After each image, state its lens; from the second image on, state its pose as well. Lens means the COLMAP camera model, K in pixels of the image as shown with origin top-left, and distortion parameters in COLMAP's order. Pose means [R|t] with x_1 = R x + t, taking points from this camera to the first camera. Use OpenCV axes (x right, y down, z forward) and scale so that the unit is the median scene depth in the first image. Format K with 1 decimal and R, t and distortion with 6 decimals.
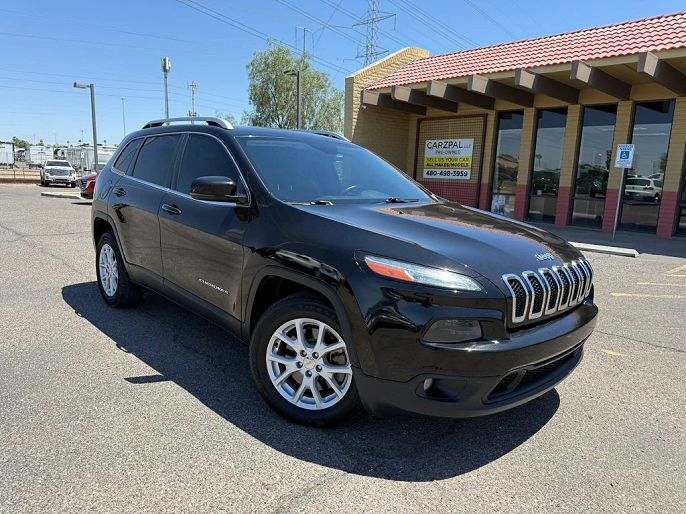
lens RADIAL K [[531.0, 0, 343.6], [0, 531.0, 257.1], [0, 0, 1]] dist [0.017792, -0.020209]
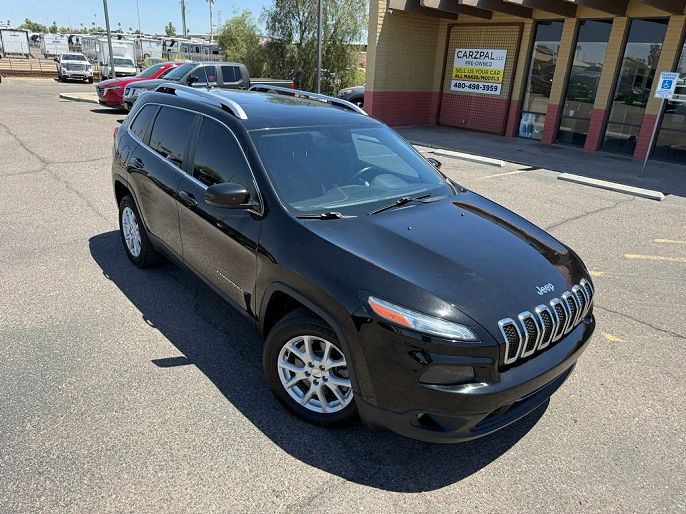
lens RADIAL K [[531.0, 0, 338.1], [0, 531.0, 262.4], [0, 0, 1]] dist [0.017792, -0.020209]
pose [[0.998423, 0.031978, -0.046150, 0.014880], [-0.021565, 0.977321, 0.210664, -0.167688], [0.051840, -0.209337, 0.976469, -0.012195]]
